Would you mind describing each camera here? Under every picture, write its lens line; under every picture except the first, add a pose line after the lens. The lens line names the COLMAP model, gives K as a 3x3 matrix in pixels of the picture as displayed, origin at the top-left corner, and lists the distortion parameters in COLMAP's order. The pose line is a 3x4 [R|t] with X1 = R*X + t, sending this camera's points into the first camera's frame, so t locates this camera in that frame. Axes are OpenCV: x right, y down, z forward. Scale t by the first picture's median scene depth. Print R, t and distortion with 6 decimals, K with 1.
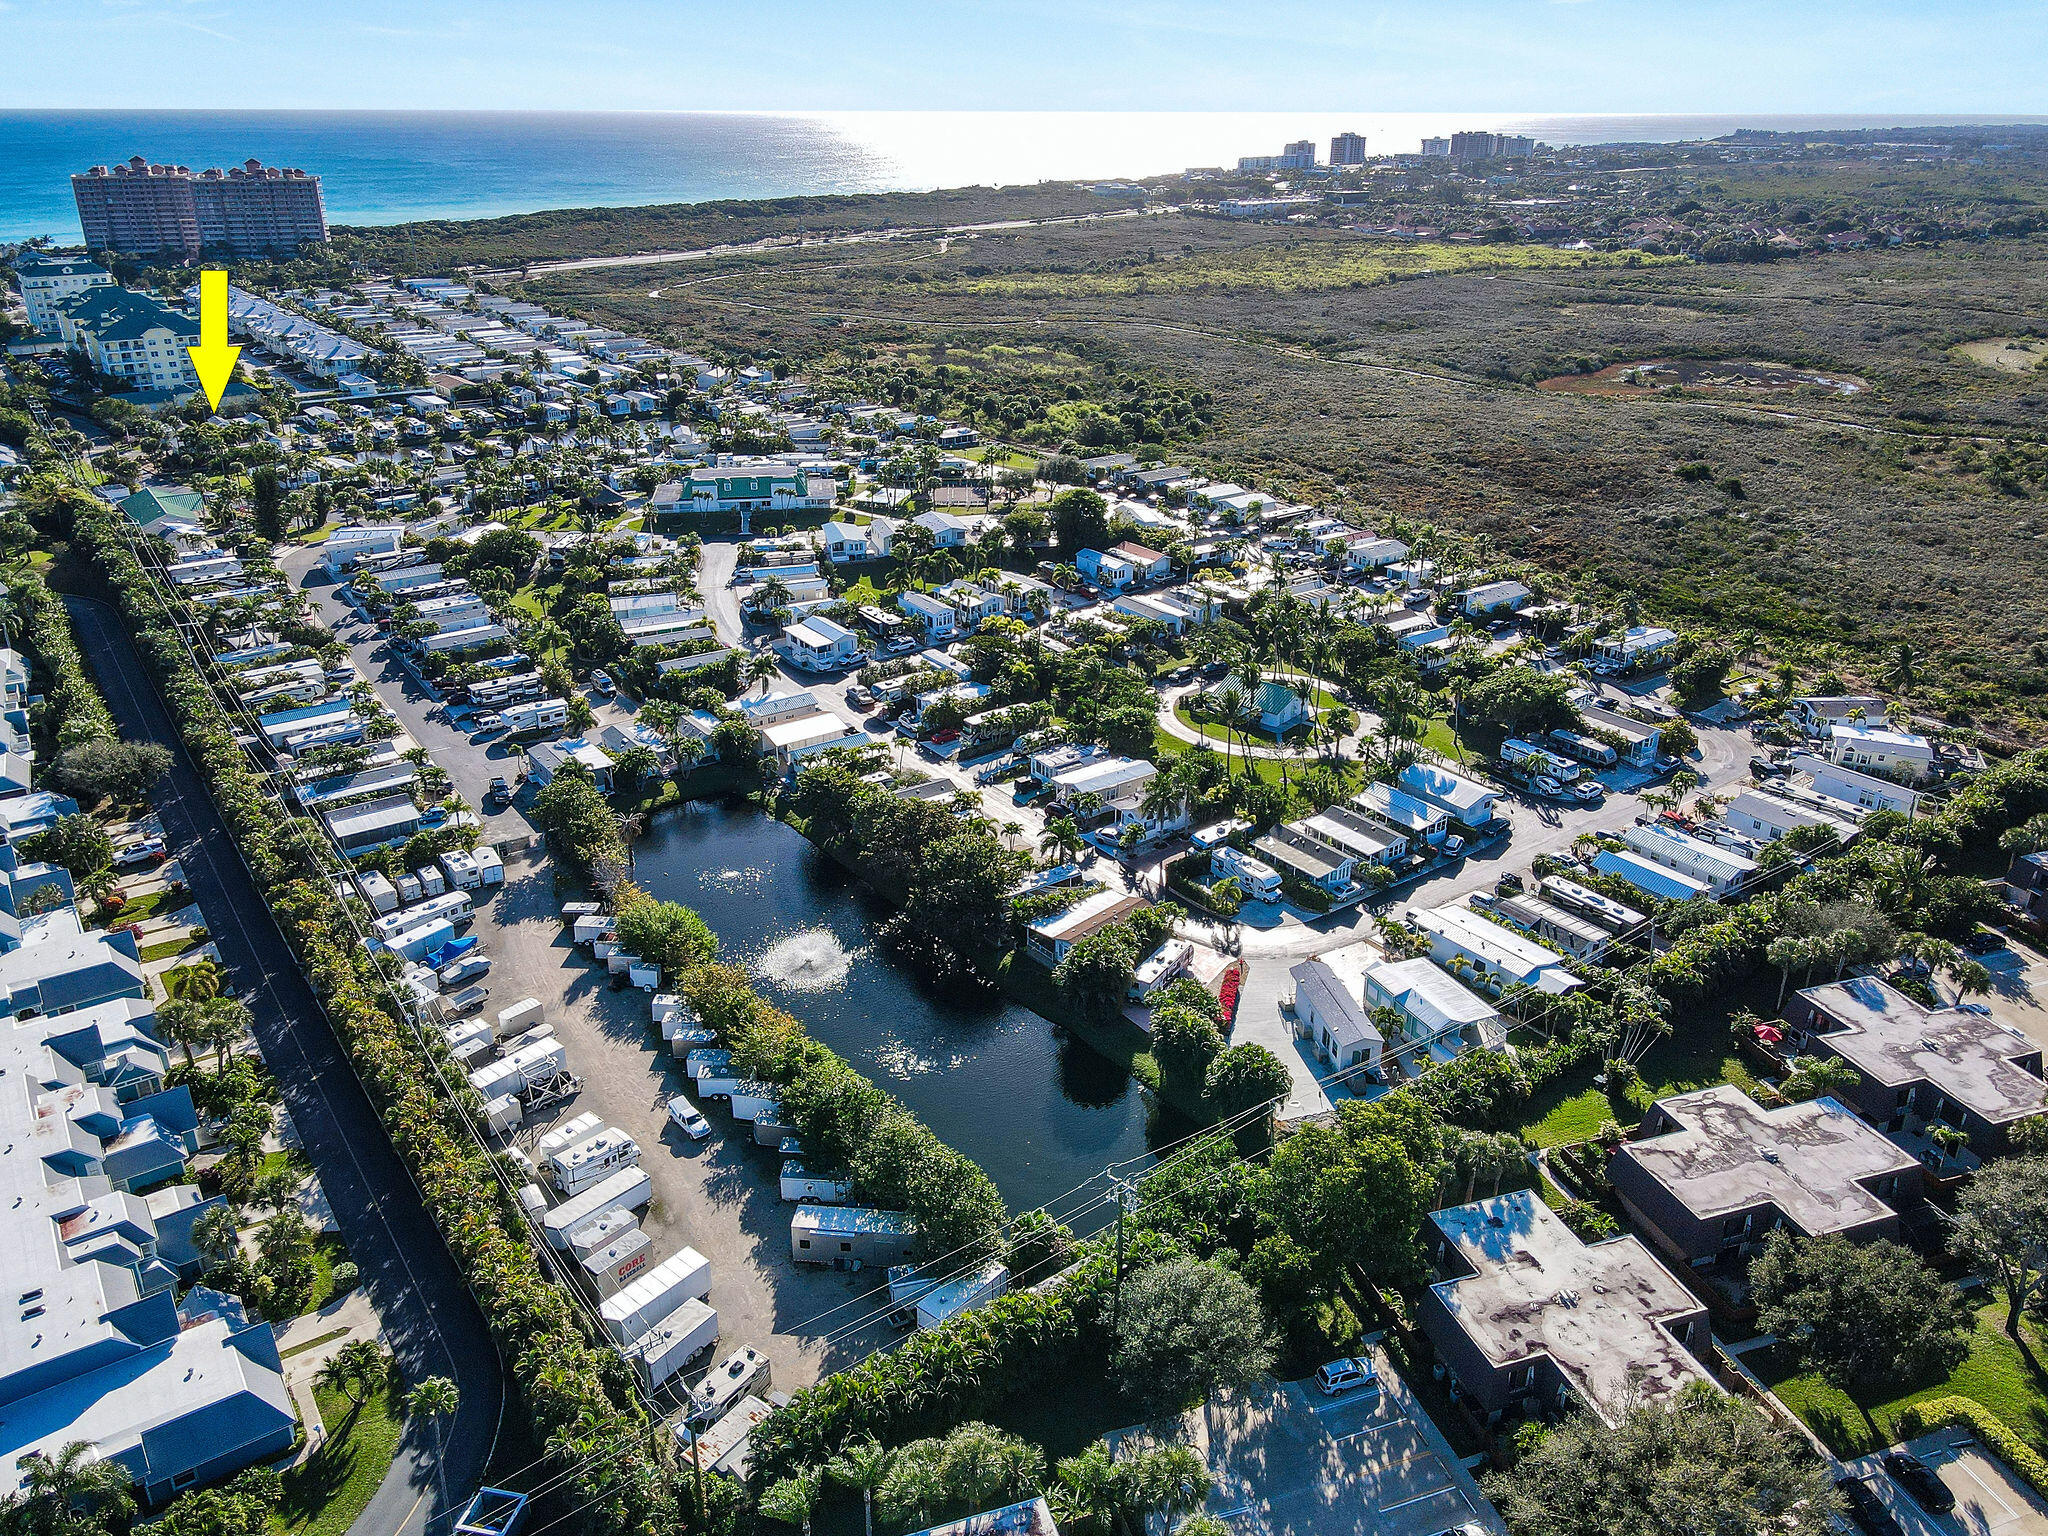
lens RADIAL K [[1455.6, 0, 1024.0], [0, 1455.6, 768.0], [0, 0, 1]] dist [0.015080, -0.001508]
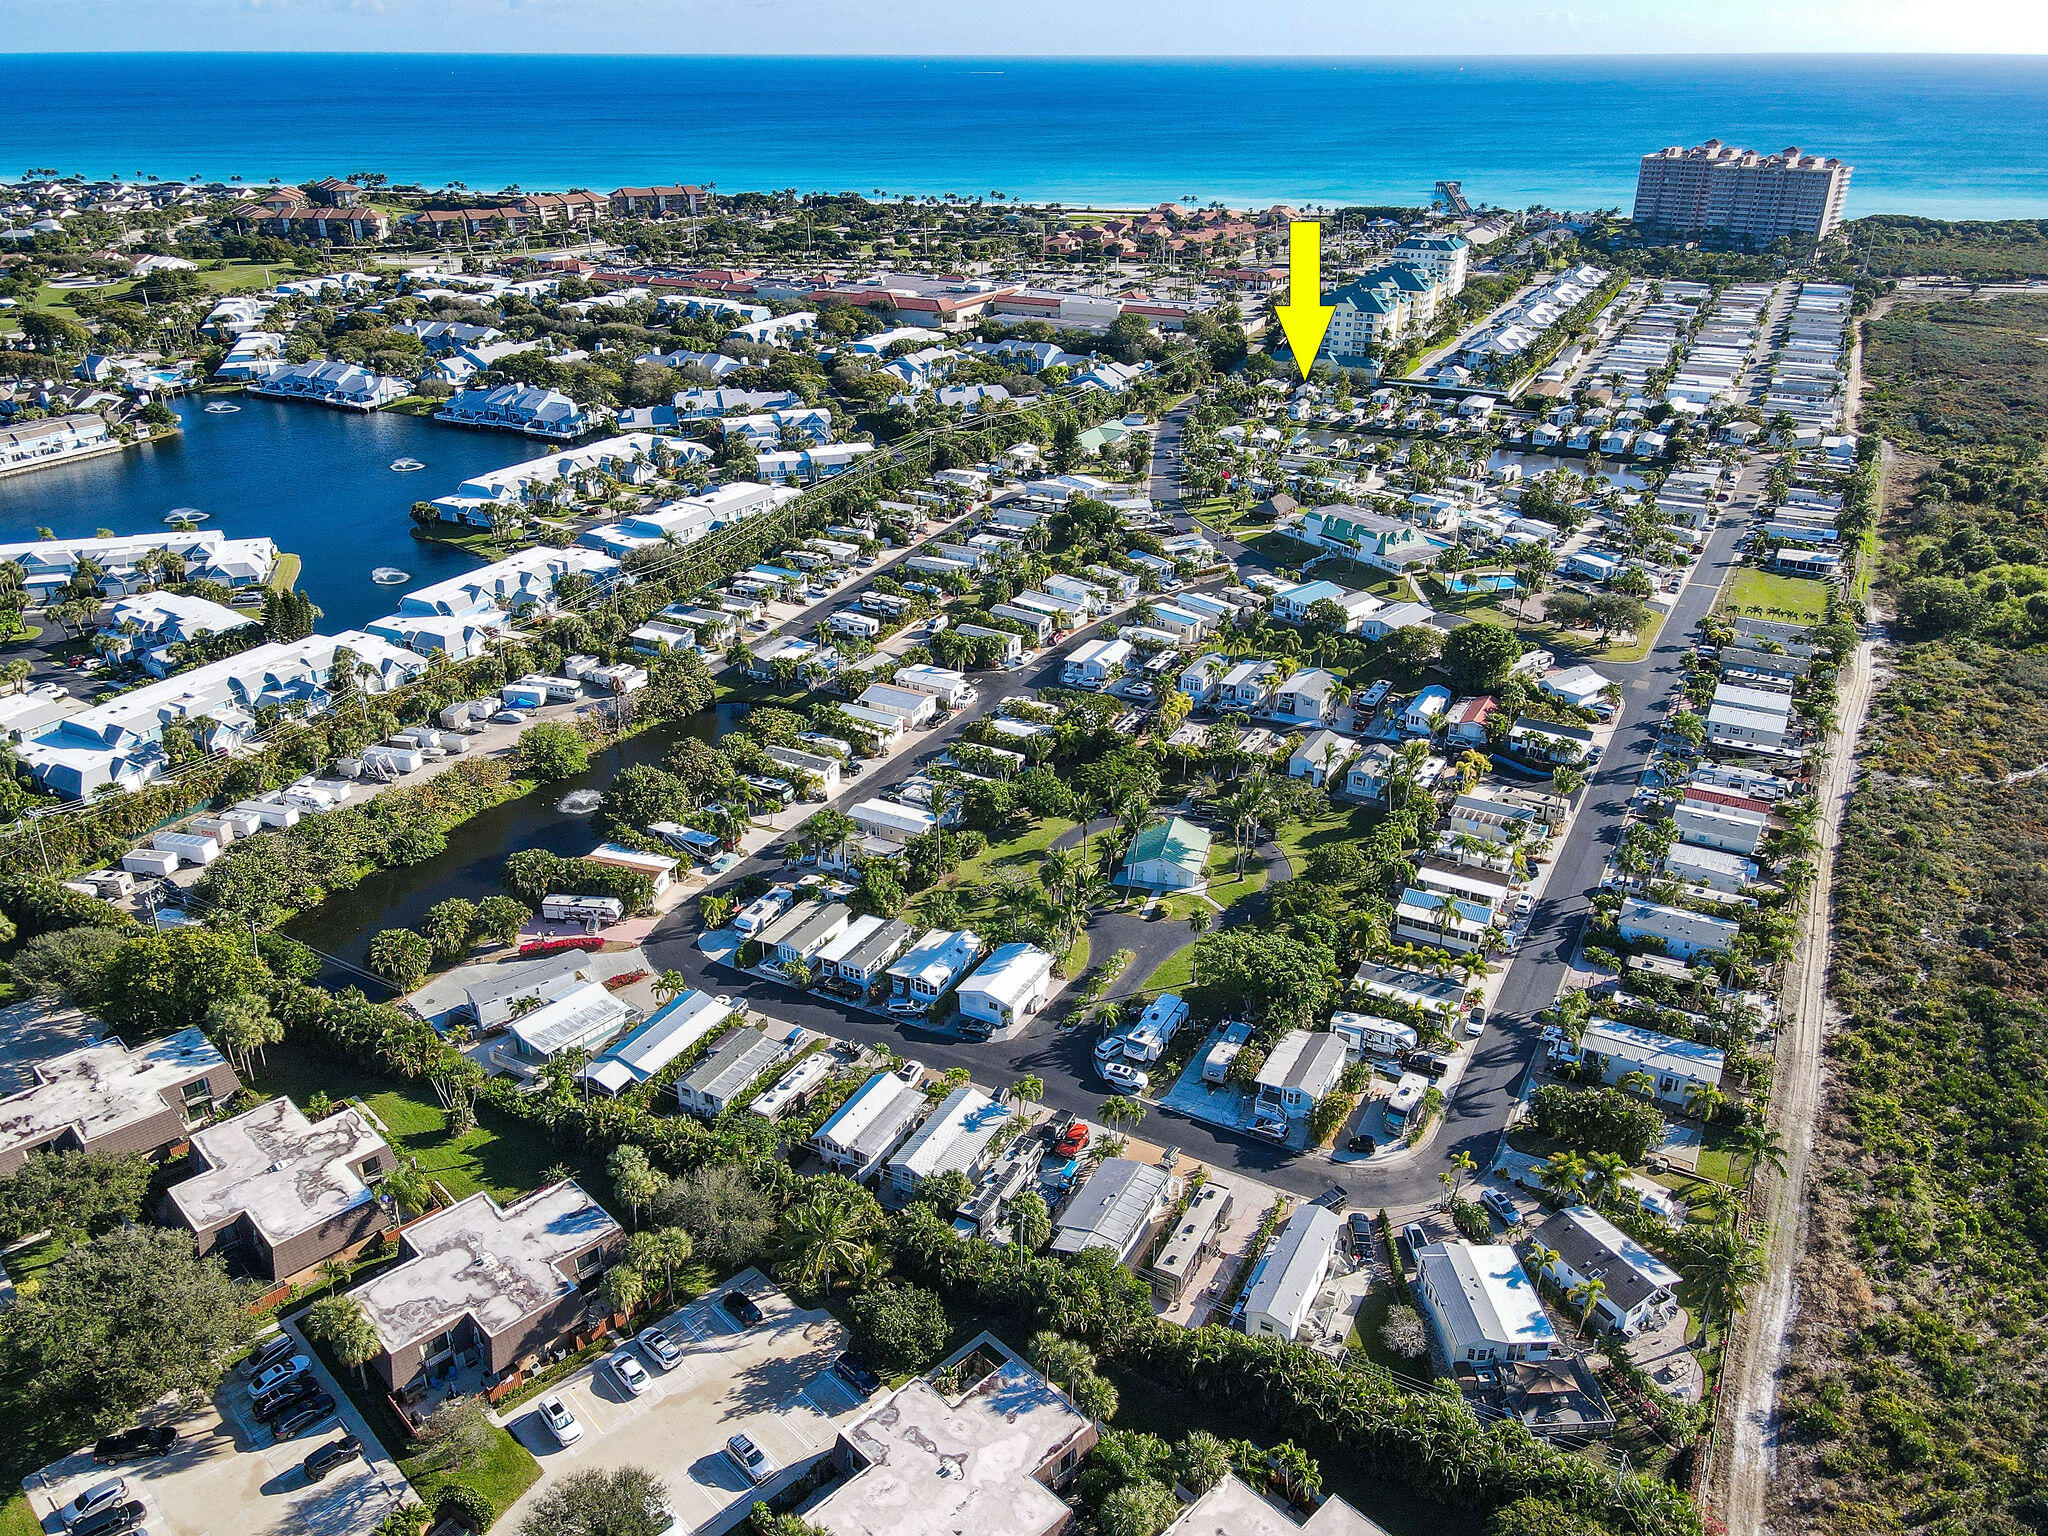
lens RADIAL K [[1529.2, 0, 1044.2], [0, 1529.2, 762.5], [0, 0, 1]] dist [0.012600, 0.012644]
pose [[0.446321, 0.375826, -0.812128, 0.821314], [-0.370833, 0.903620, 0.214366, -0.255999], [0.814420, 0.205488, 0.542674, 0.378874]]
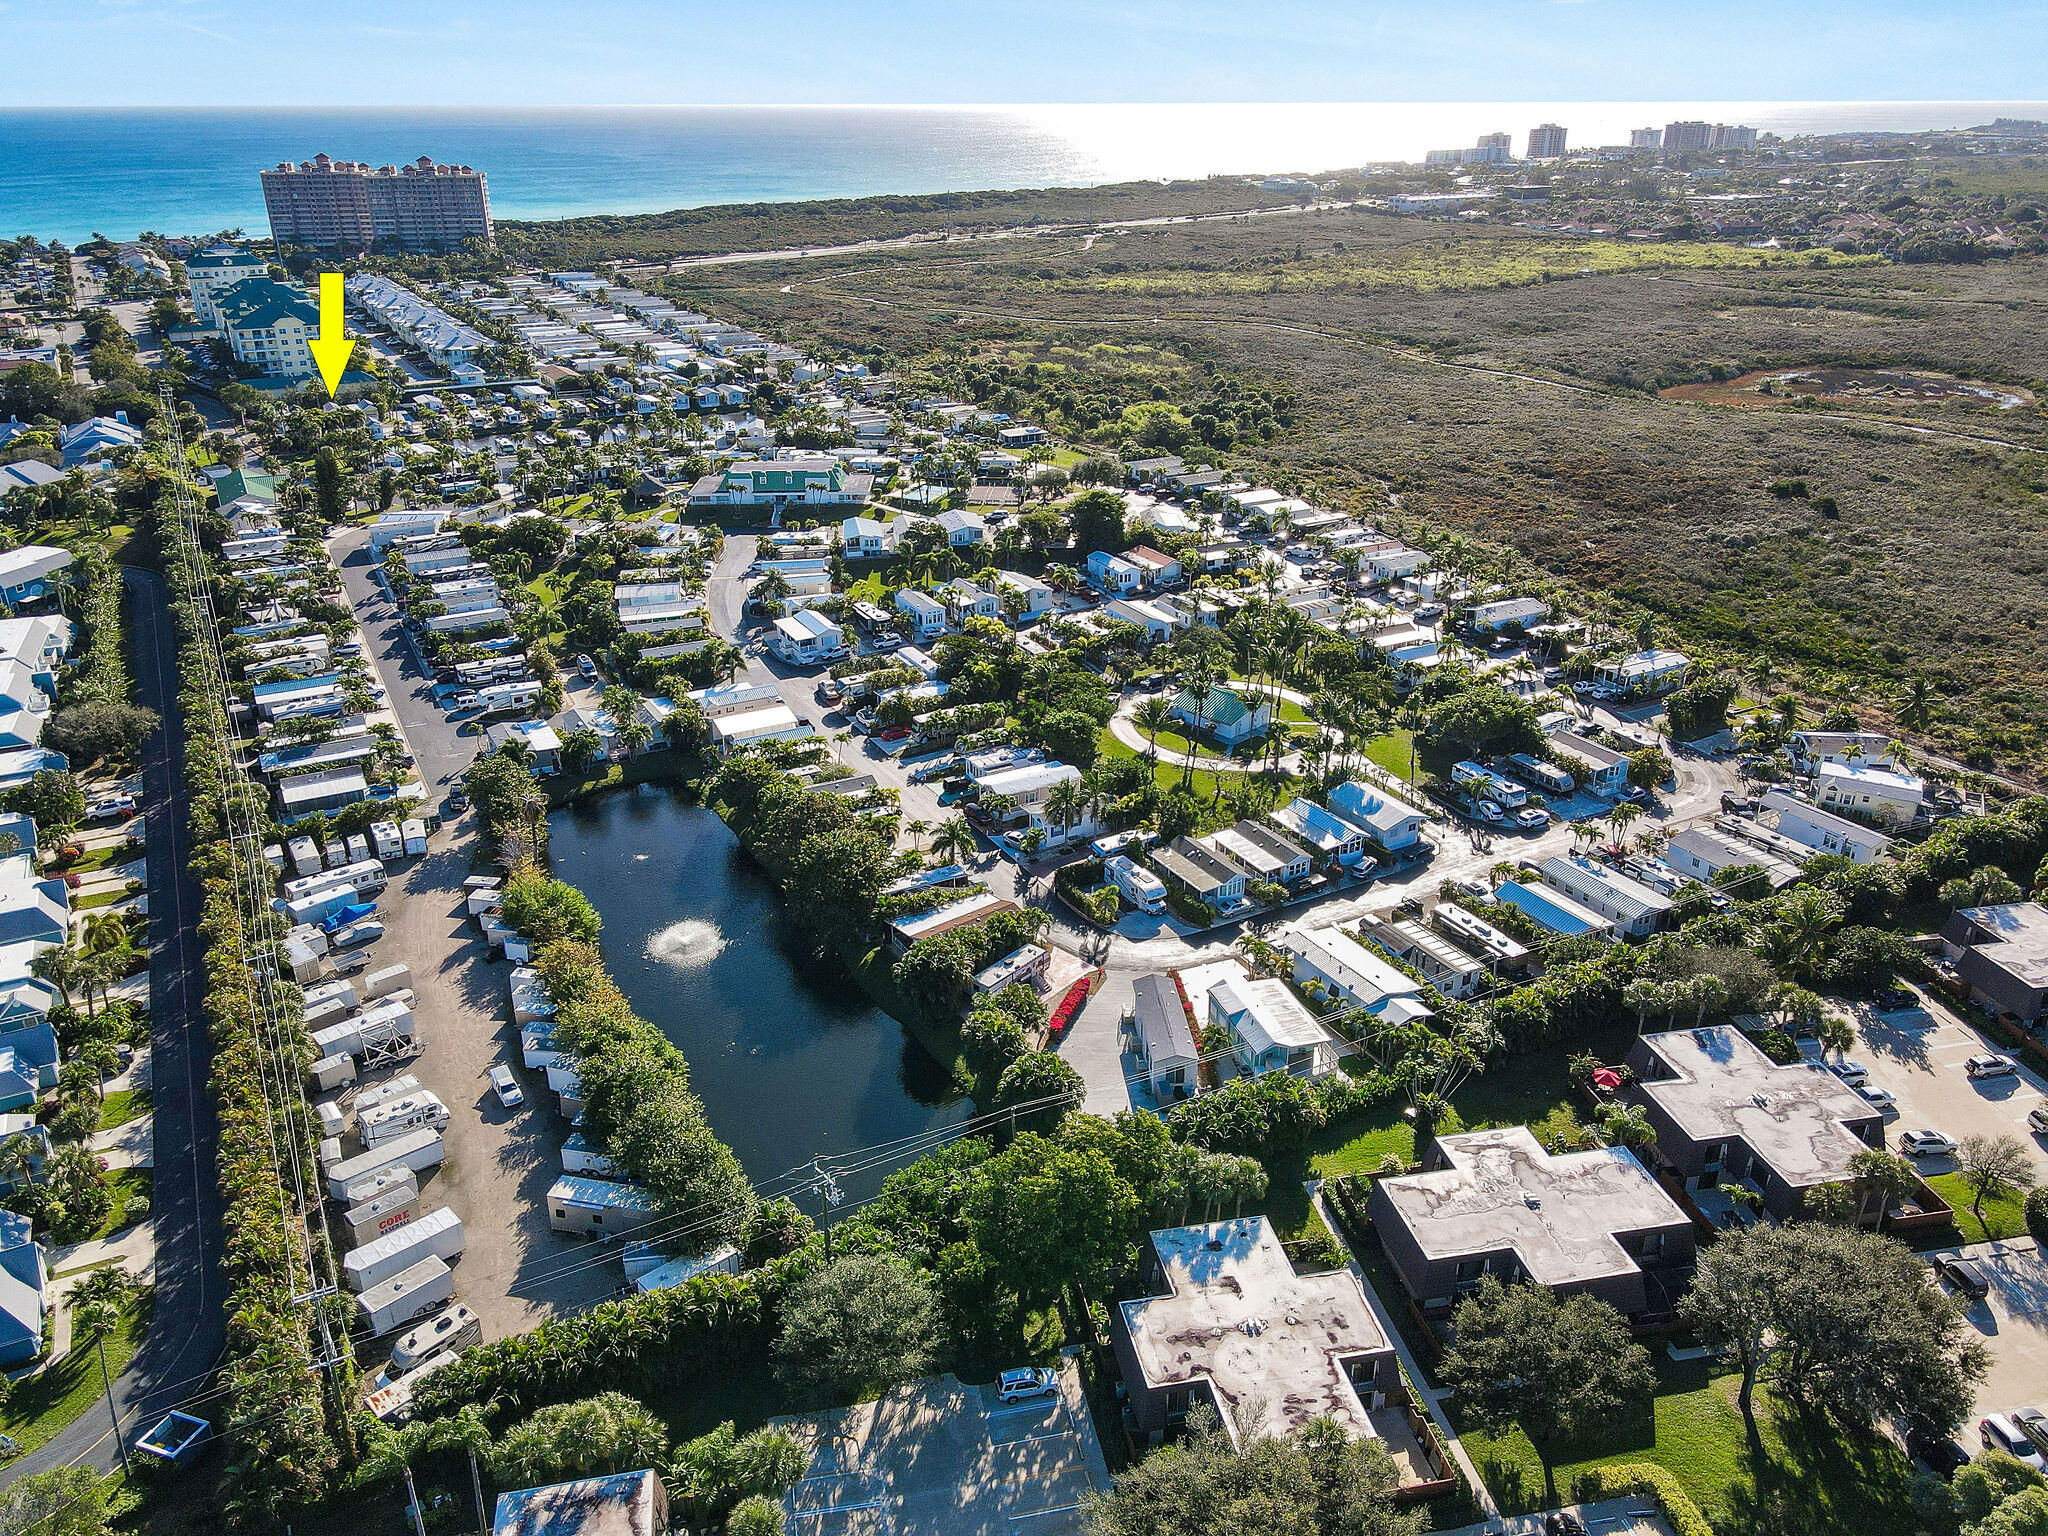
lens RADIAL K [[1466.2, 0, 1028.6], [0, 1466.2, 801.2], [0, 0, 1]] dist [0.013158, 0.002891]
pose [[0.992332, 0.048072, -0.113868, 0.138264], [-0.045807, 0.998699, 0.022424, -0.001765], [0.114798, -0.017037, 0.993243, 0.004490]]
